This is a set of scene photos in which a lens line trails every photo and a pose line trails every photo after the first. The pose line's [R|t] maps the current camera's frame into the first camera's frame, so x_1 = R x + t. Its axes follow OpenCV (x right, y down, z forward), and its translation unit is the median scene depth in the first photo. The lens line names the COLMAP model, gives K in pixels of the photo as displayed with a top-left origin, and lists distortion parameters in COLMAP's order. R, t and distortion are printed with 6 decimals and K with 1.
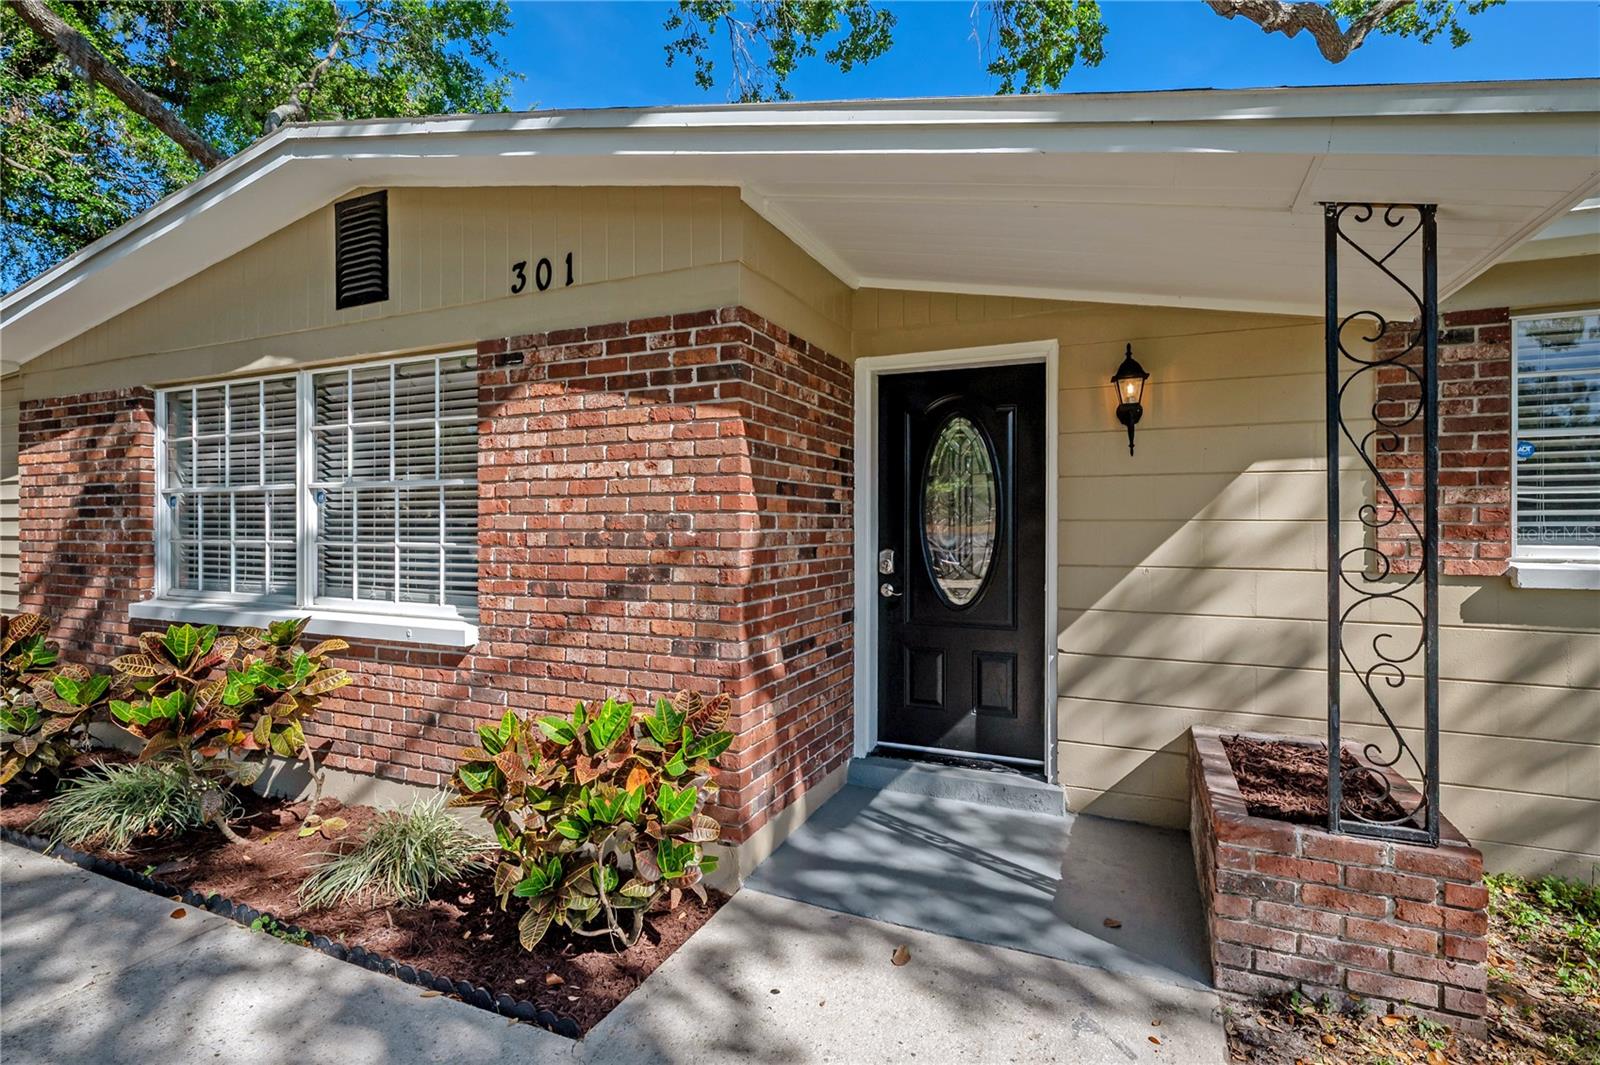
lens RADIAL K [[758.4, 0, 800.0], [0, 758.4, 532.5], [0, 0, 1]] dist [-0.002405, -0.000510]
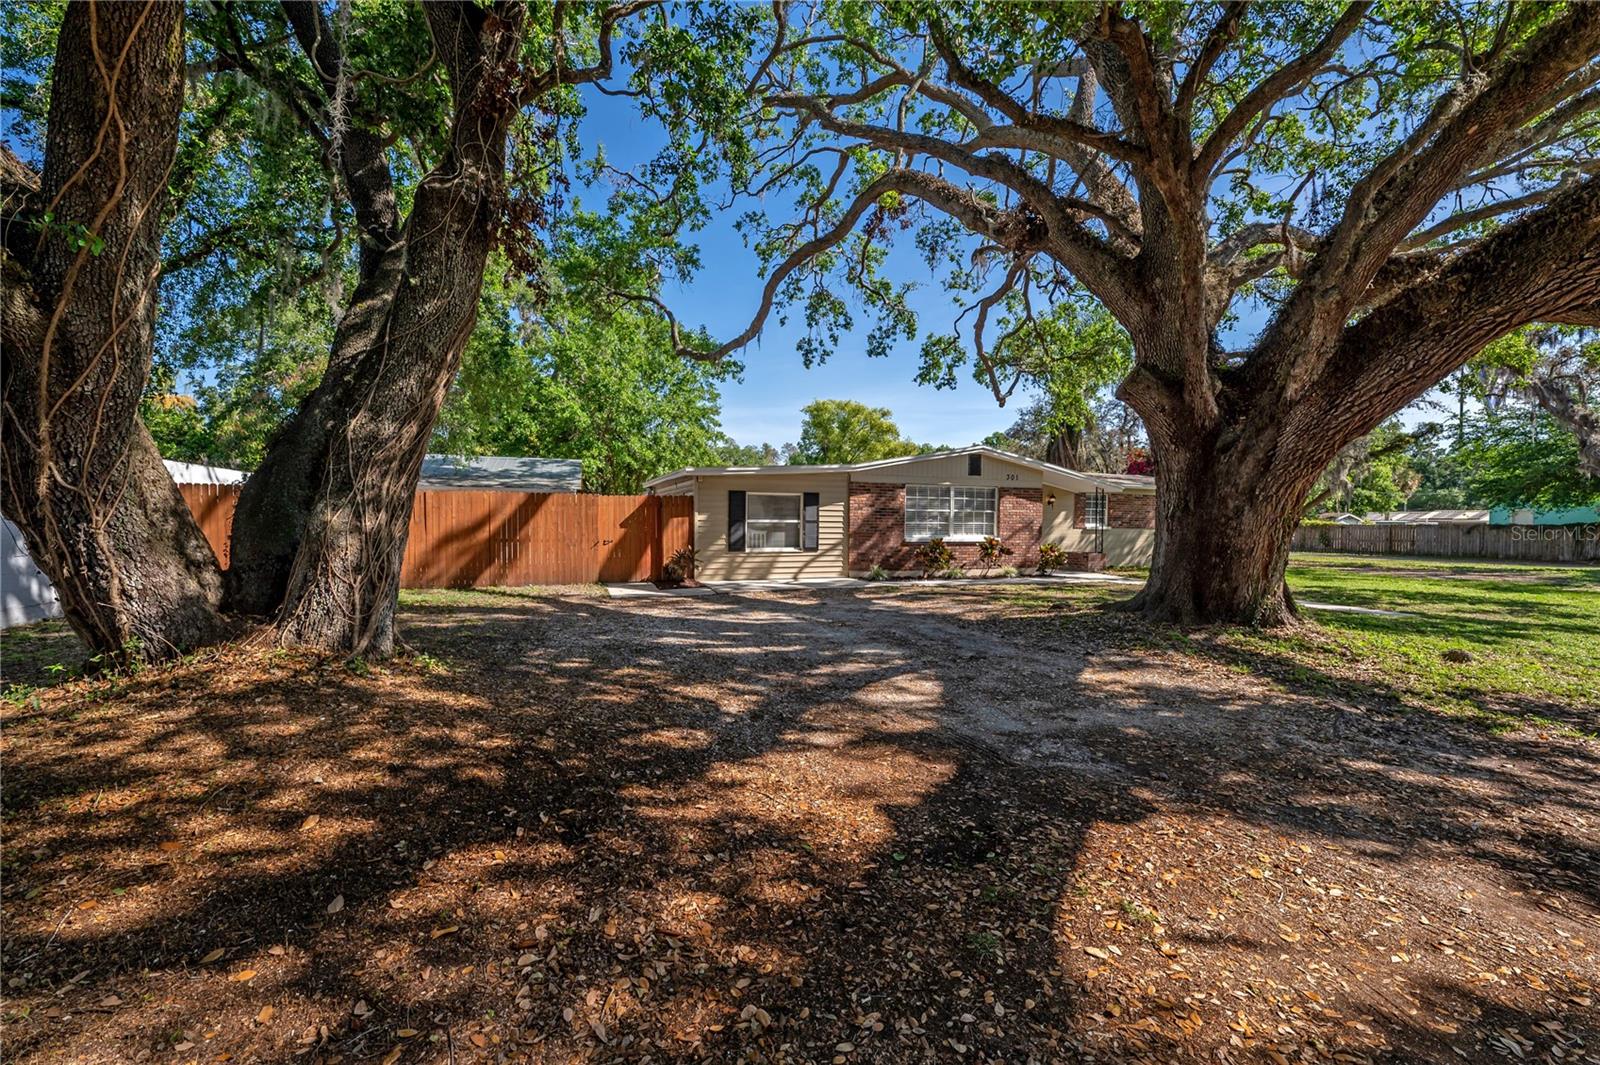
lens RADIAL K [[633.7, 0, 789.2], [0, 633.7, 542.0], [0, 0, 1]] dist [-0.004824, 0.000102]
pose [[0.706508, -0.017206, 0.707496, -4.370760], [-0.004428, 0.999577, 0.028732, 0.024311], [-0.707691, -0.023432, 0.706133, -1.105152]]
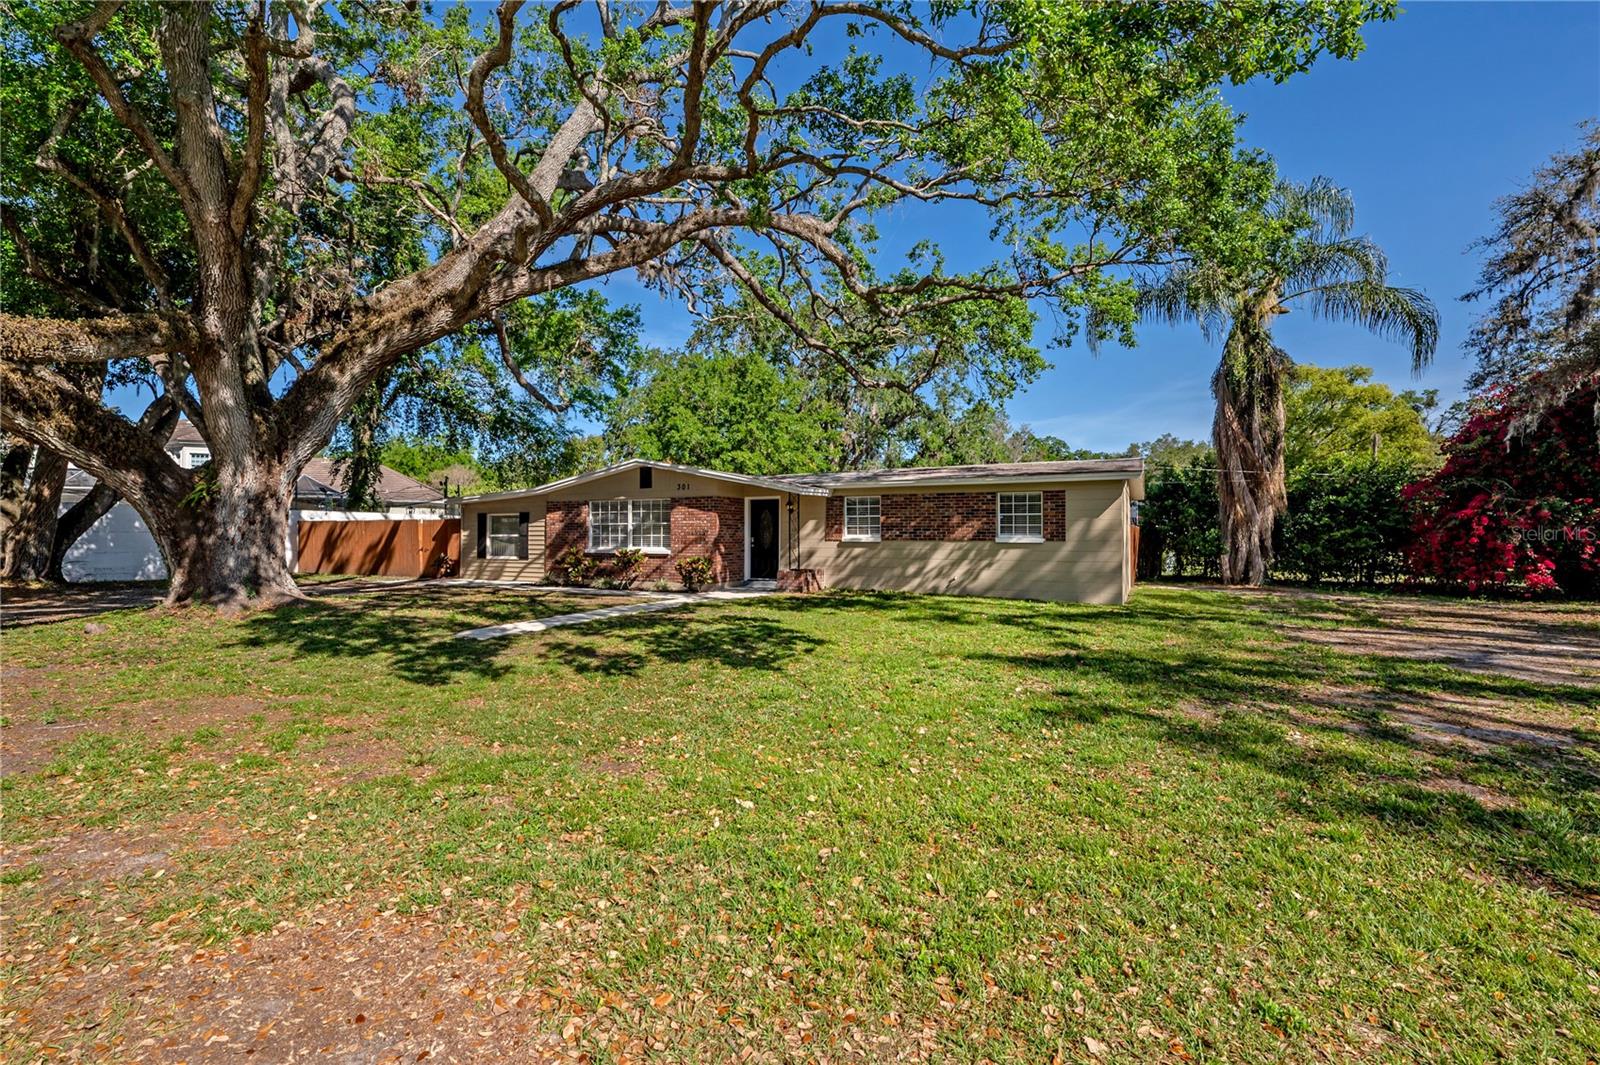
lens RADIAL K [[682.3, 0, 792.7], [0, 682.3, 534.6], [0, 0, 1]] dist [0.000203, -0.000022]
pose [[0.998372, 0.001587, -0.057023, 0.654179], [-0.002532, 0.999860, -0.016513, 0.082720], [0.056989, 0.016630, 0.998236, -3.450515]]
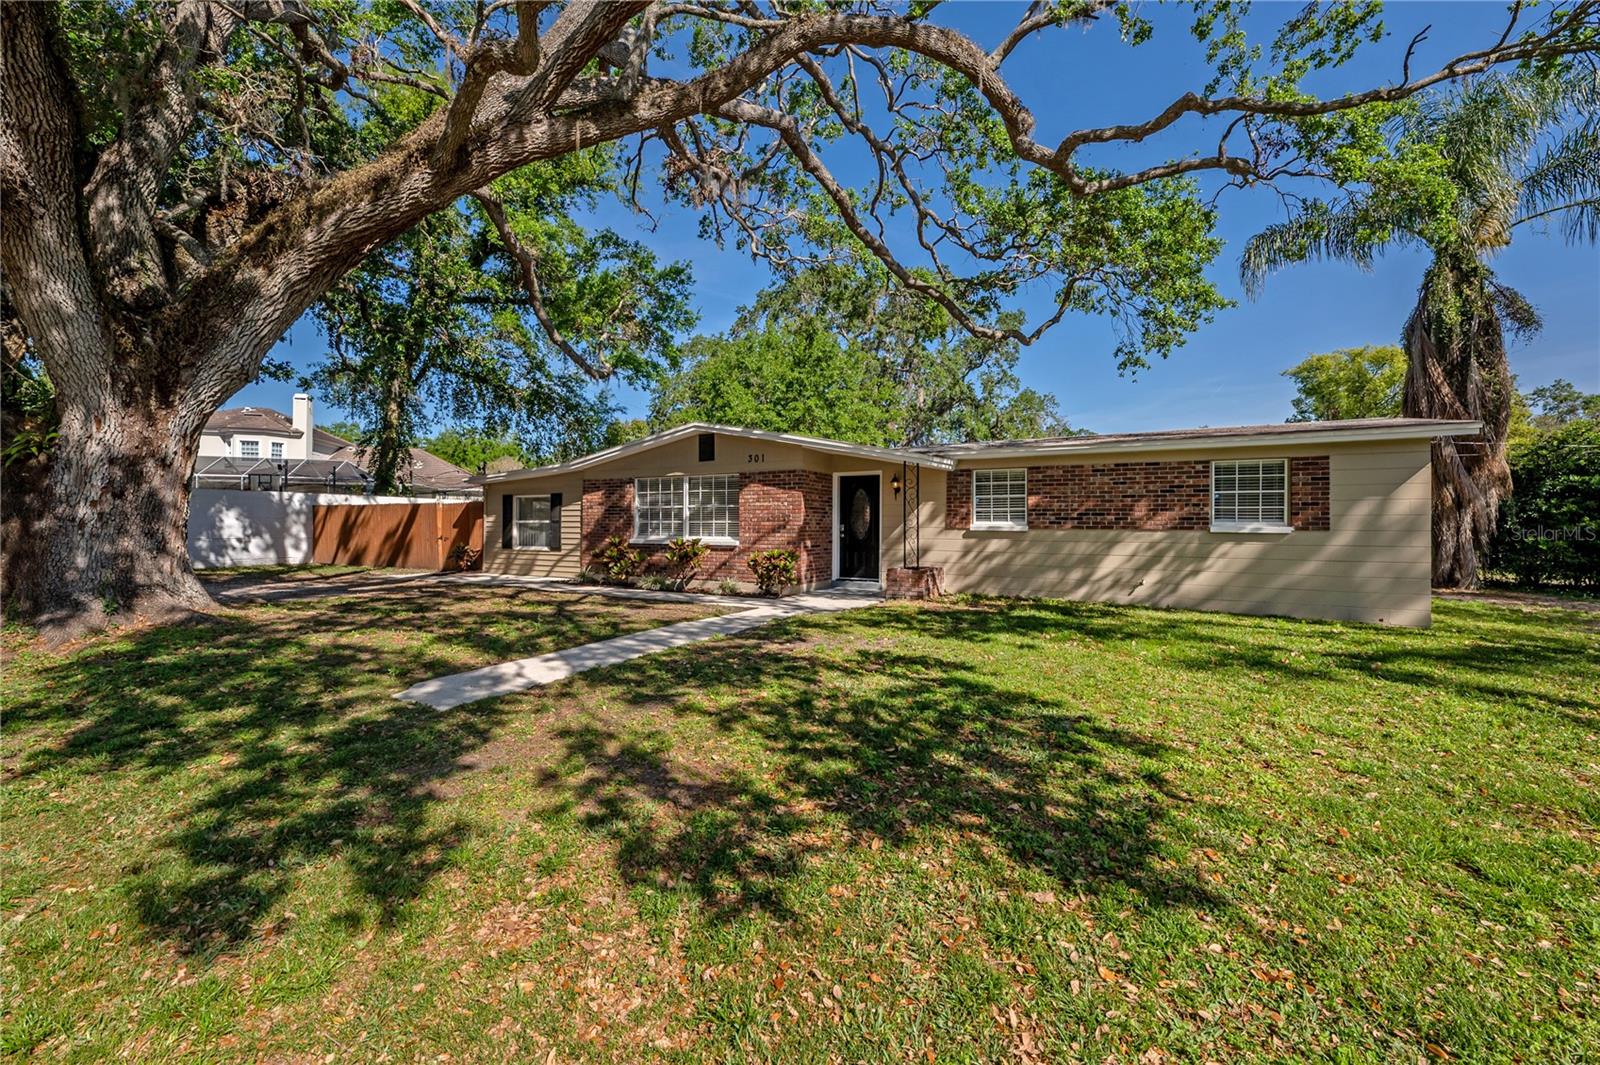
lens RADIAL K [[635.8, 0, 790.6], [0, 635.8, 529.1], [0, 0, 1]] dist [-0.001549, -0.000049]
pose [[0.994819, 0.006167, -0.101474, 0.193262], [-0.007212, 0.999925, -0.009932, 0.083991], [0.101405, 0.010612, 0.994789, -2.230475]]
